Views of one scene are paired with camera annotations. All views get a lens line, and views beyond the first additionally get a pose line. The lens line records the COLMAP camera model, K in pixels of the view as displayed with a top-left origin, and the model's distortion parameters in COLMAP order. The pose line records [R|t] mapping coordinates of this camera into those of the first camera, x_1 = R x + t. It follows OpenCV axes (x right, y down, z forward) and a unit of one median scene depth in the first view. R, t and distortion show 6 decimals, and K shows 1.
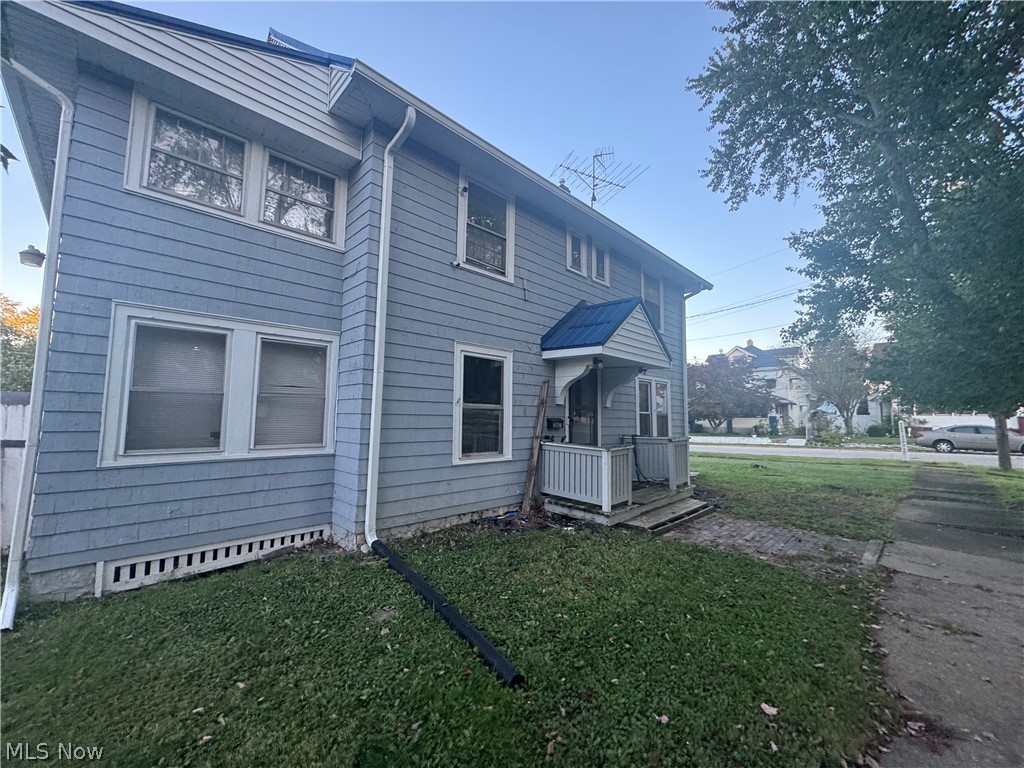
lens RADIAL K [[410.1, 0, 512.0], [0, 410.1, 384.0], [0, 0, 1]] dist [-0.002344, -0.000131]
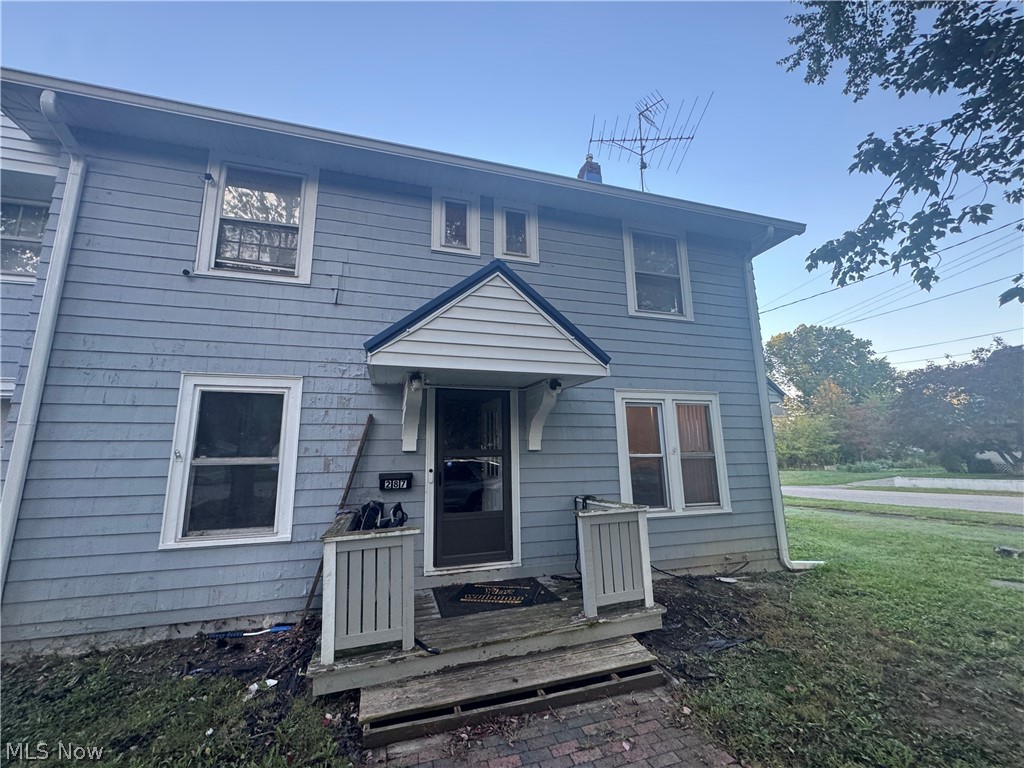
lens RADIAL K [[390.8, 0, 512.6], [0, 390.8, 404.7], [0, 0, 1]] dist [-0.005644, 0.000091]
pose [[0.876674, -0.114716, -0.467207, 0.614583], [0.075347, 0.991910, -0.102168, 0.058468], [0.475147, 0.054366, 0.878225, 0.598880]]
